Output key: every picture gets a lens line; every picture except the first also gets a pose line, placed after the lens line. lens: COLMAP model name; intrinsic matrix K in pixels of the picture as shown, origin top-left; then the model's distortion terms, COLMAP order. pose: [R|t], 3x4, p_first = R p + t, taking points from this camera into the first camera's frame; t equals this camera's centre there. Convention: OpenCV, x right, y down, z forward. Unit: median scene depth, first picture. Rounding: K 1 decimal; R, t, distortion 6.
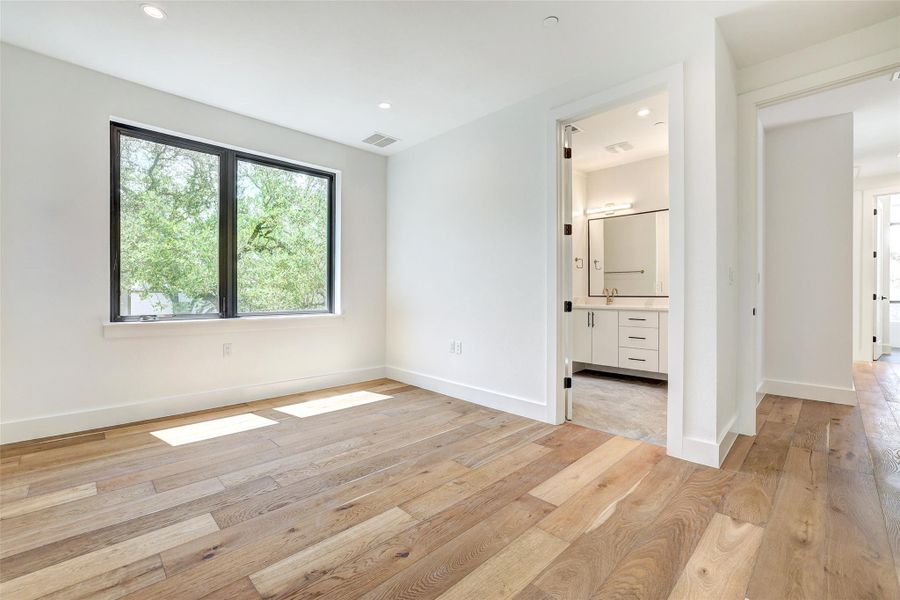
lens RADIAL K [[388.4, 0, 450.0], [0, 388.4, 300.0], [0, 0, 1]] dist [-0.019570, 0.000413]
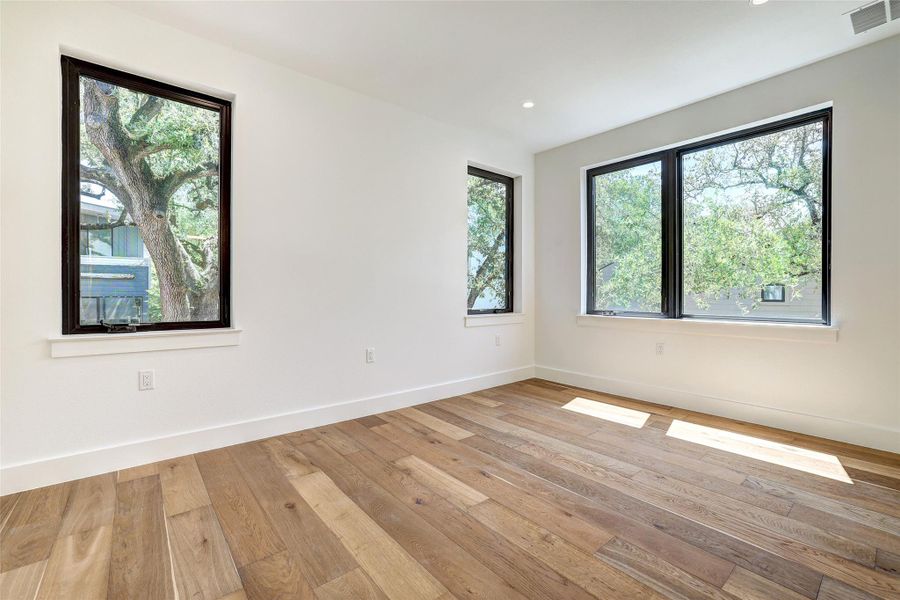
lens RADIAL K [[399.0, 0, 448.2], [0, 399.0, 294.6], [0, 0, 1]] dist [-0.022208, 0.000433]
pose [[-0.109747, 0.000917, -0.993959, 0.756242], [-0.015847, 0.999871, 0.002672, -0.011653], [0.993833, 0.016045, -0.109719, 0.805569]]
